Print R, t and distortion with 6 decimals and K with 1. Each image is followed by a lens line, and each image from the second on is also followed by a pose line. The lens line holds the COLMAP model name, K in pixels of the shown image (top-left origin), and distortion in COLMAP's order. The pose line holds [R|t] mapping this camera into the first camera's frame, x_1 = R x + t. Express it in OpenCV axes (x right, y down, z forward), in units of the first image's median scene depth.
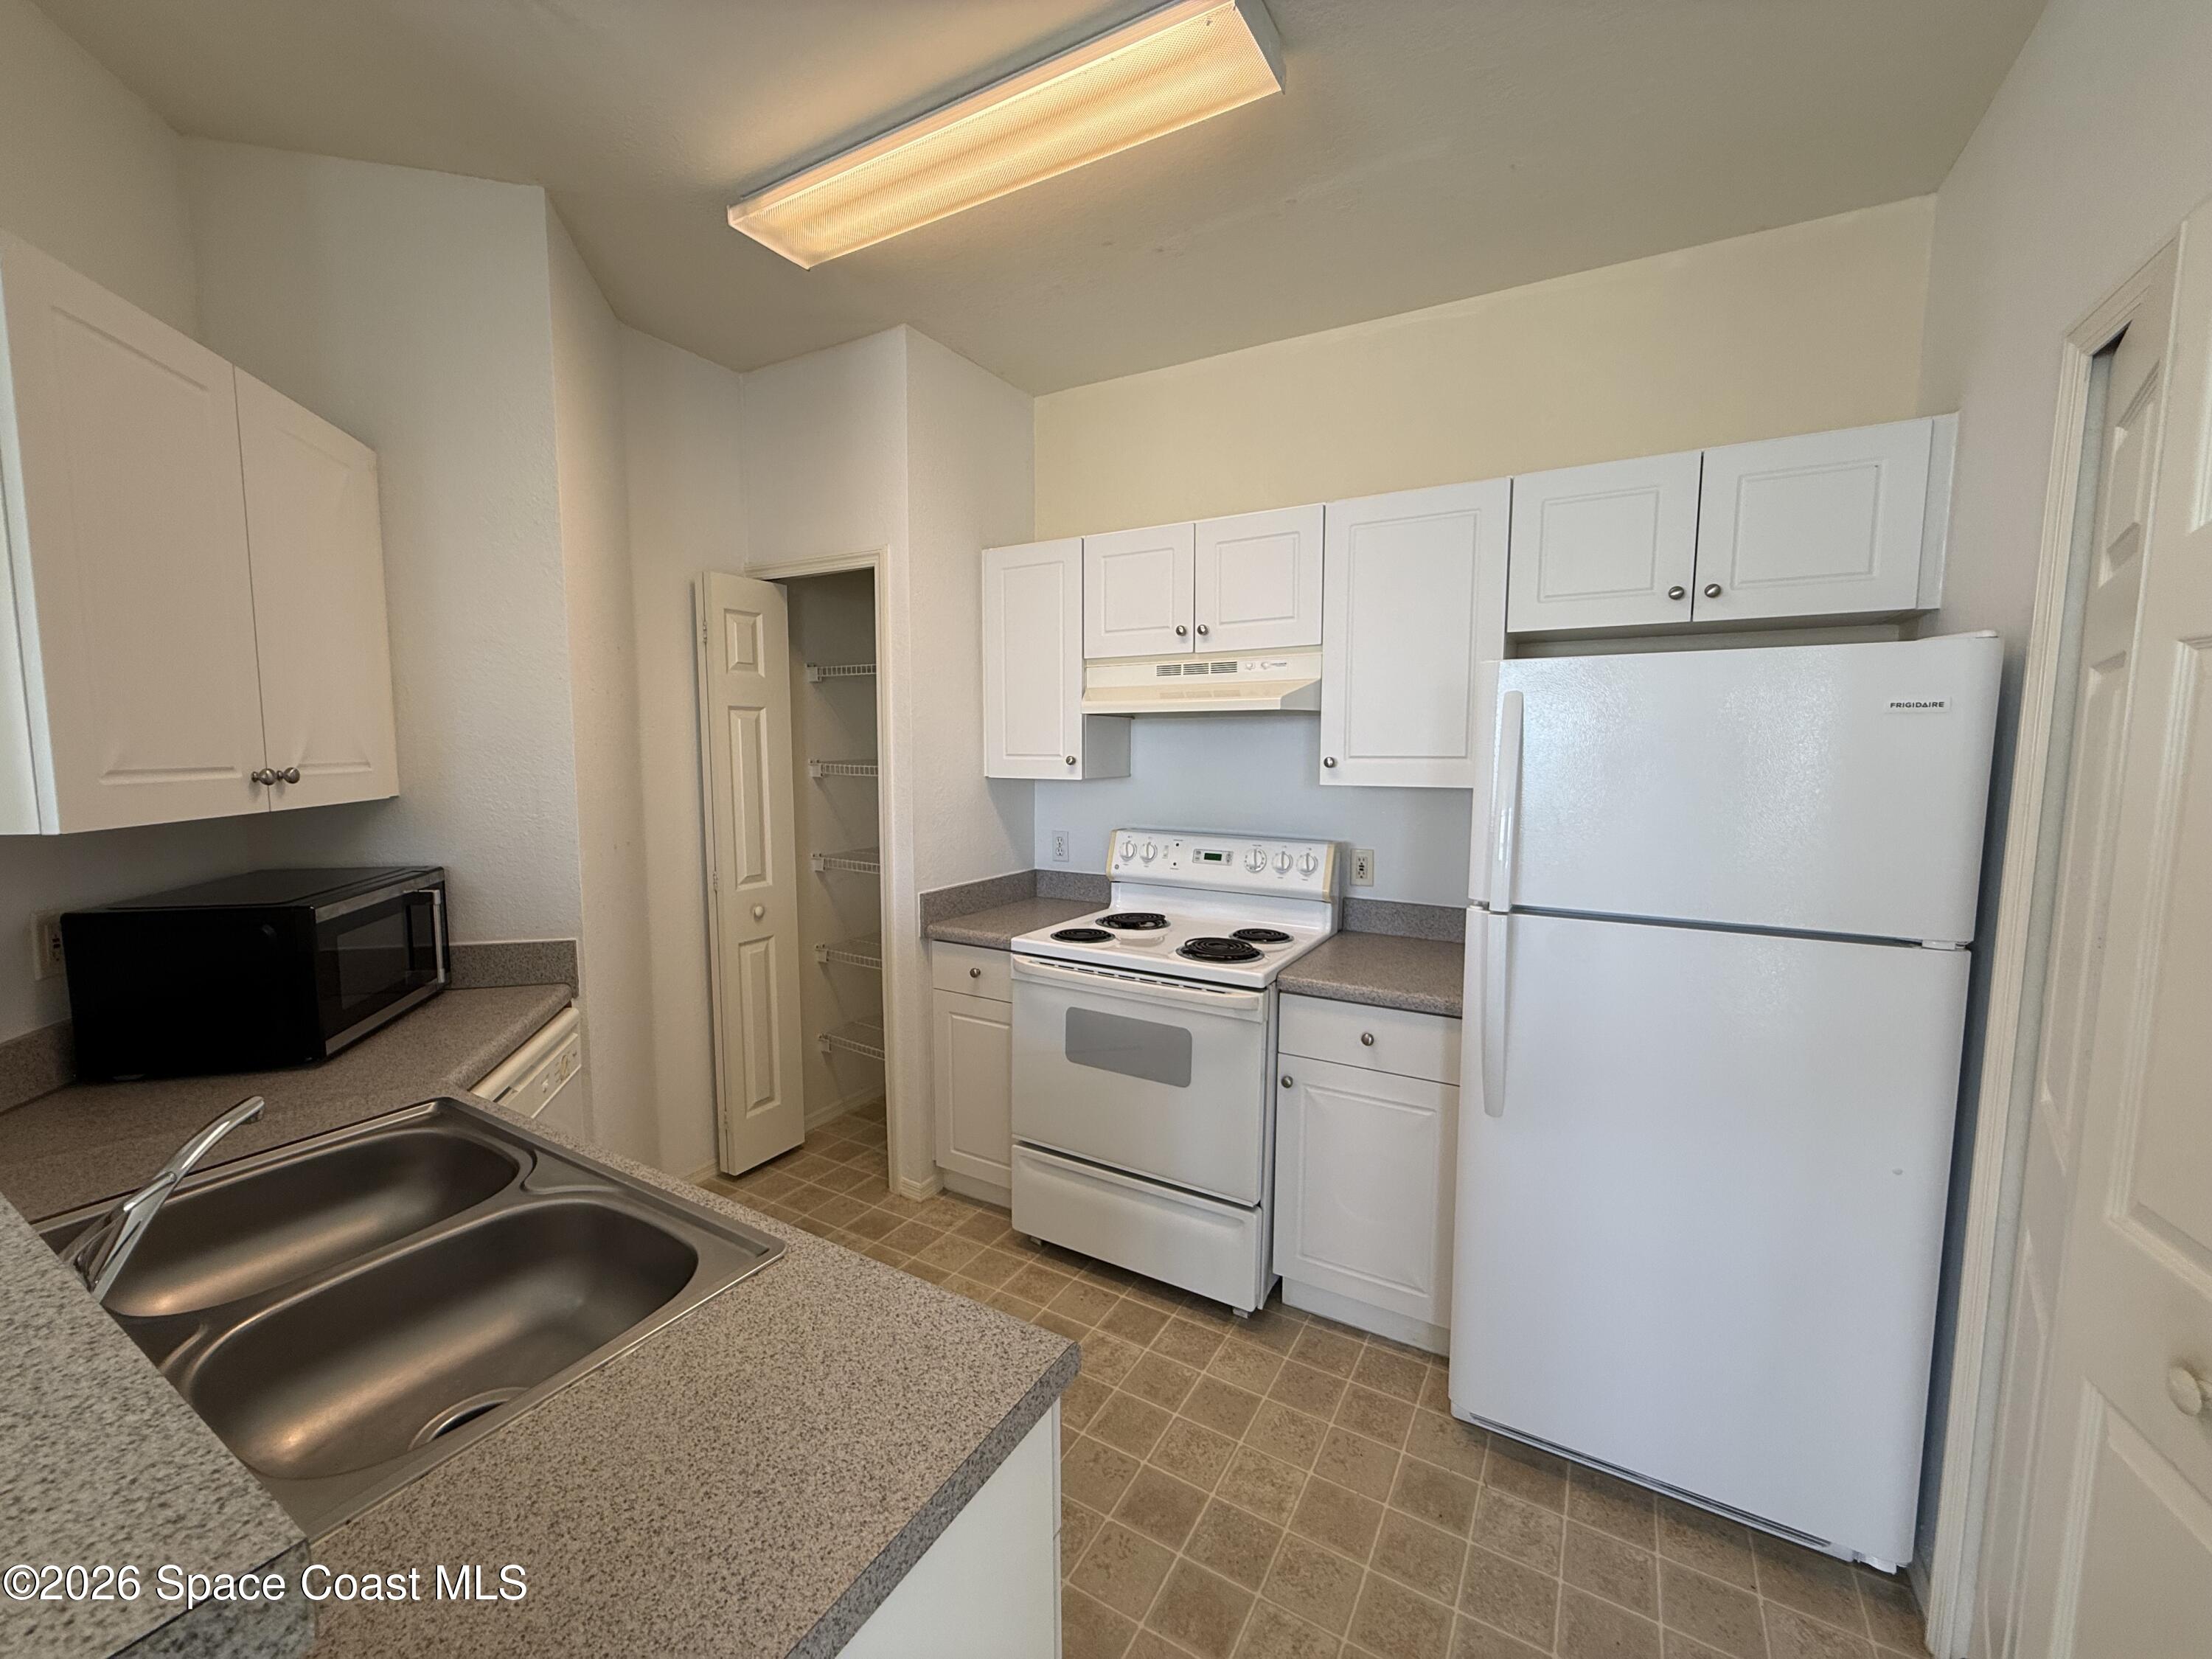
lens RADIAL K [[887.4, 0, 1103.9], [0, 887.4, 830.7], [0, 0, 1]] dist [0.001270, -0.000272]
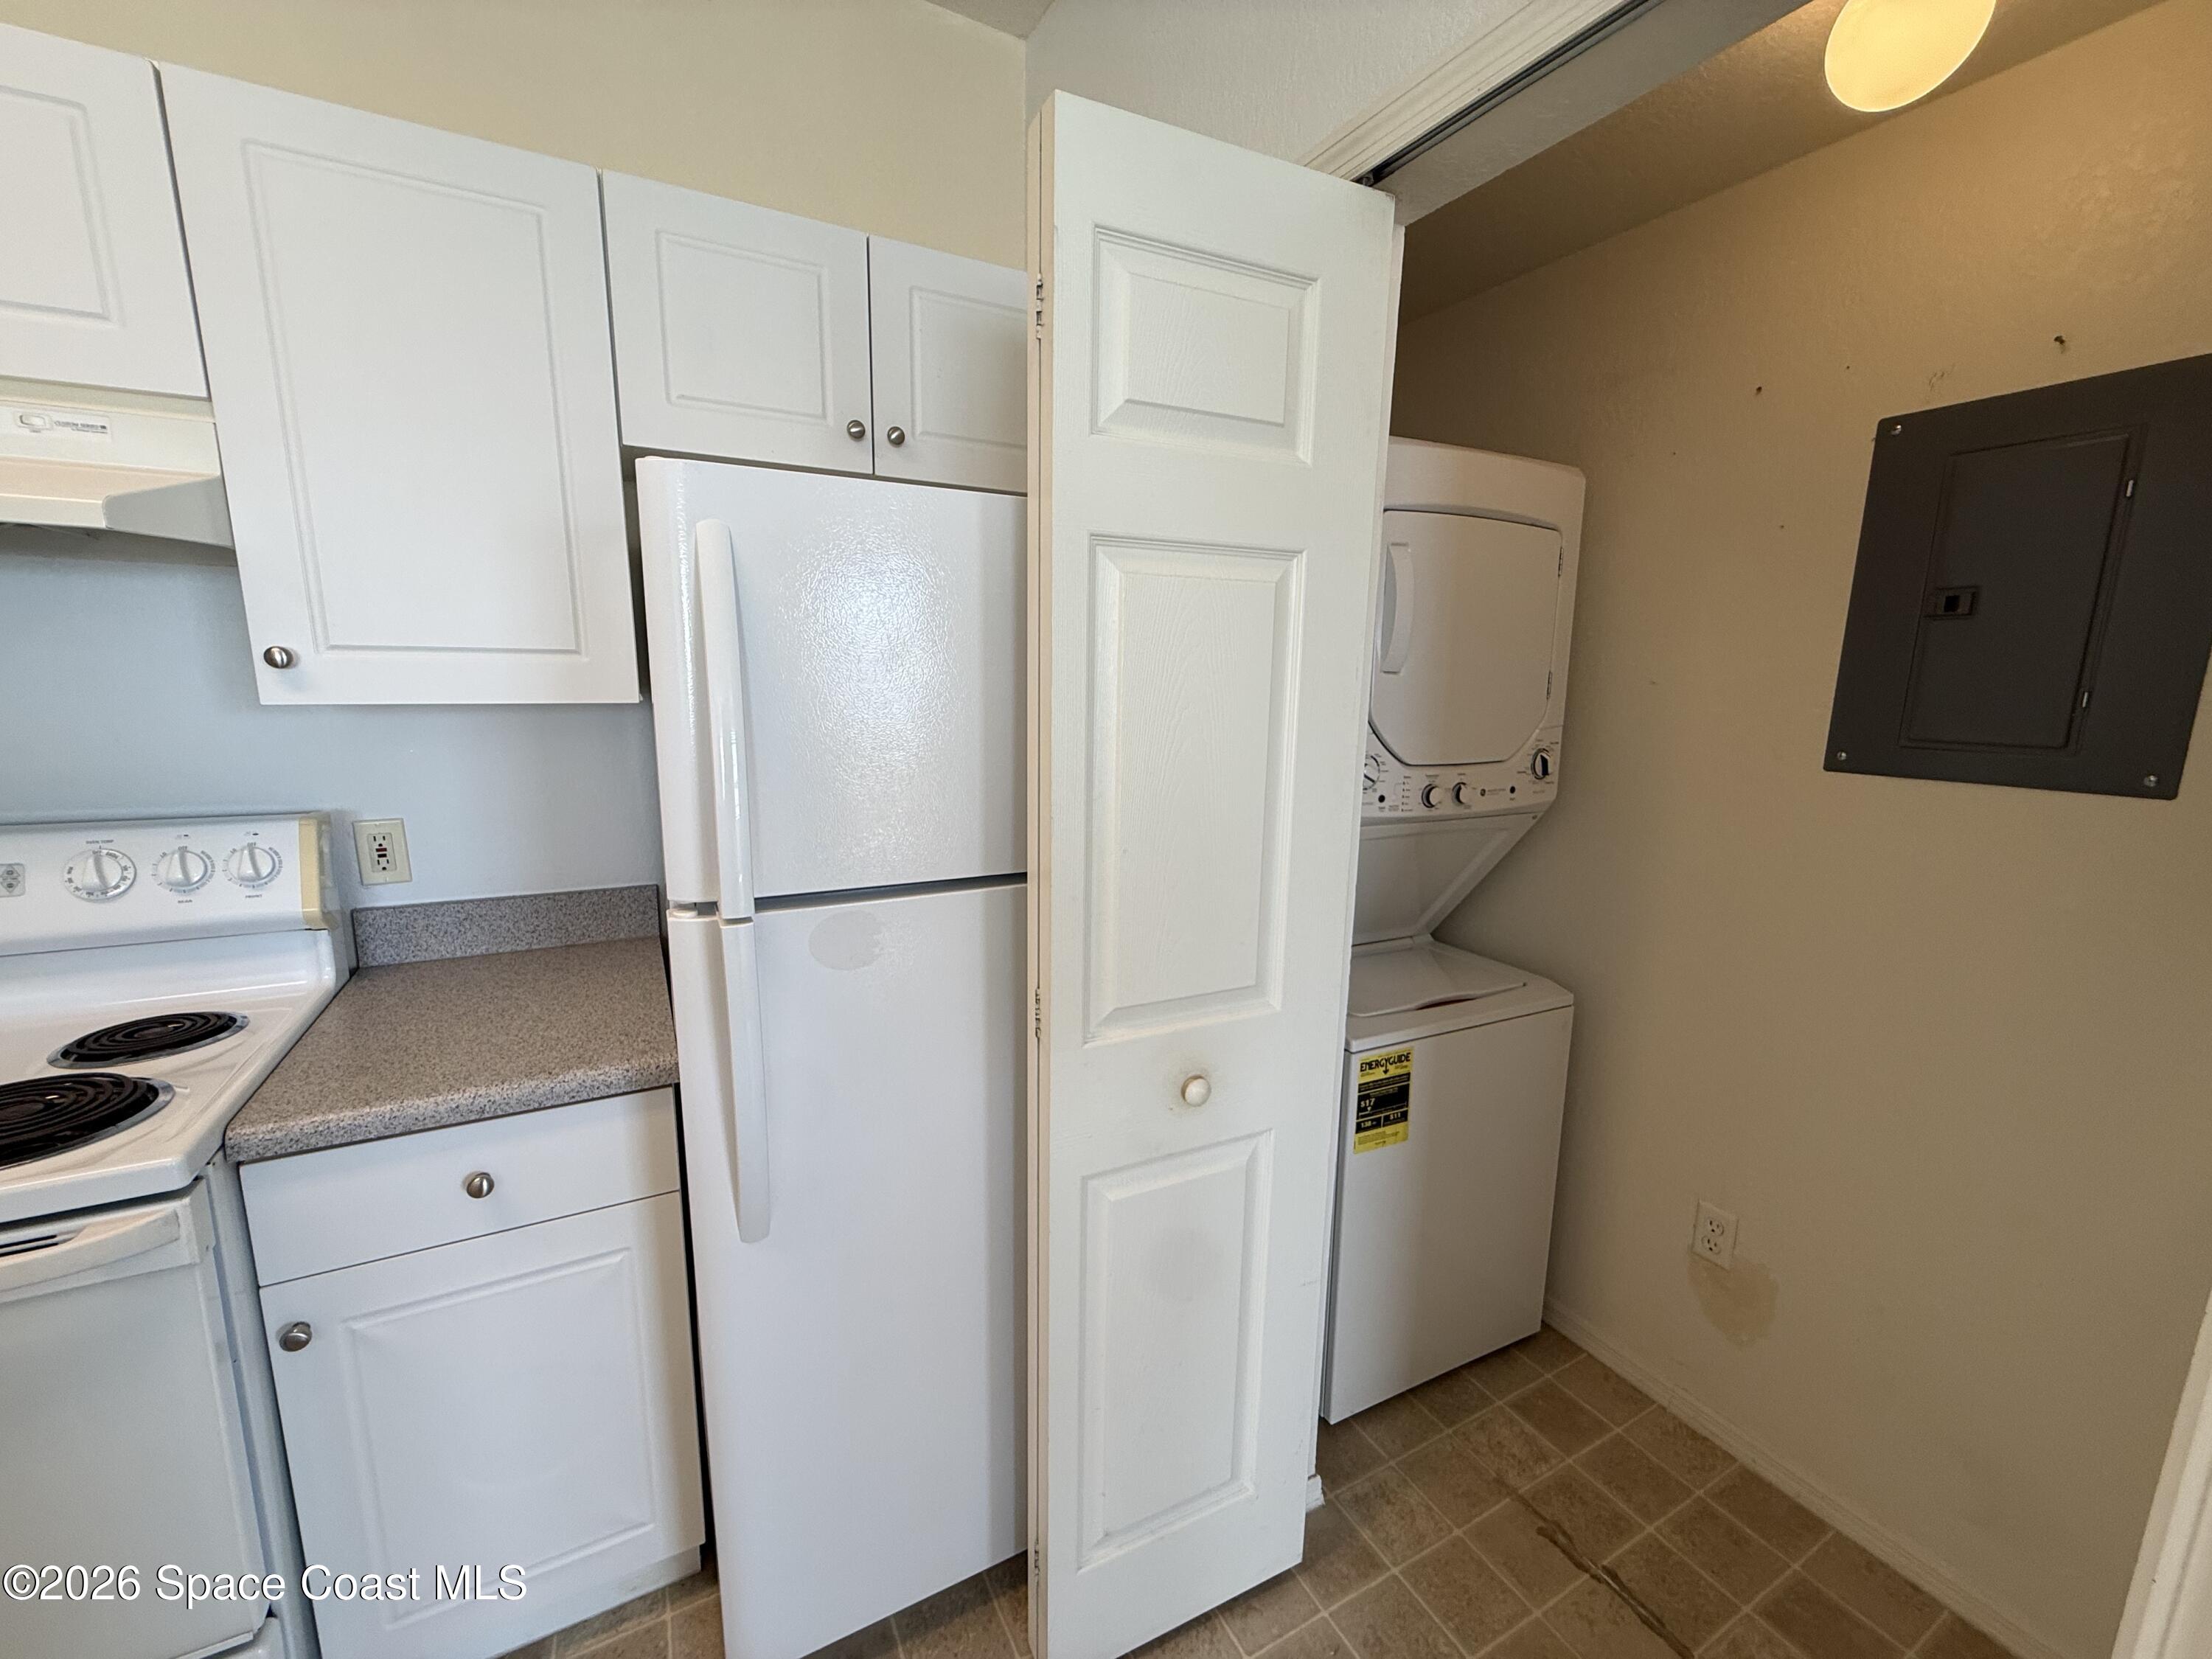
lens RADIAL K [[887.4, 0, 1104.8], [0, 887.4, 832.8], [0, 0, 1]] dist [0.001270, -0.000272]
pose [[0.528480, -0.146206, 0.836261, 0.071980], [0.070503, 0.989214, 0.128392, -0.012563], [-0.846013, -0.008893, 0.533088, 0.355290]]
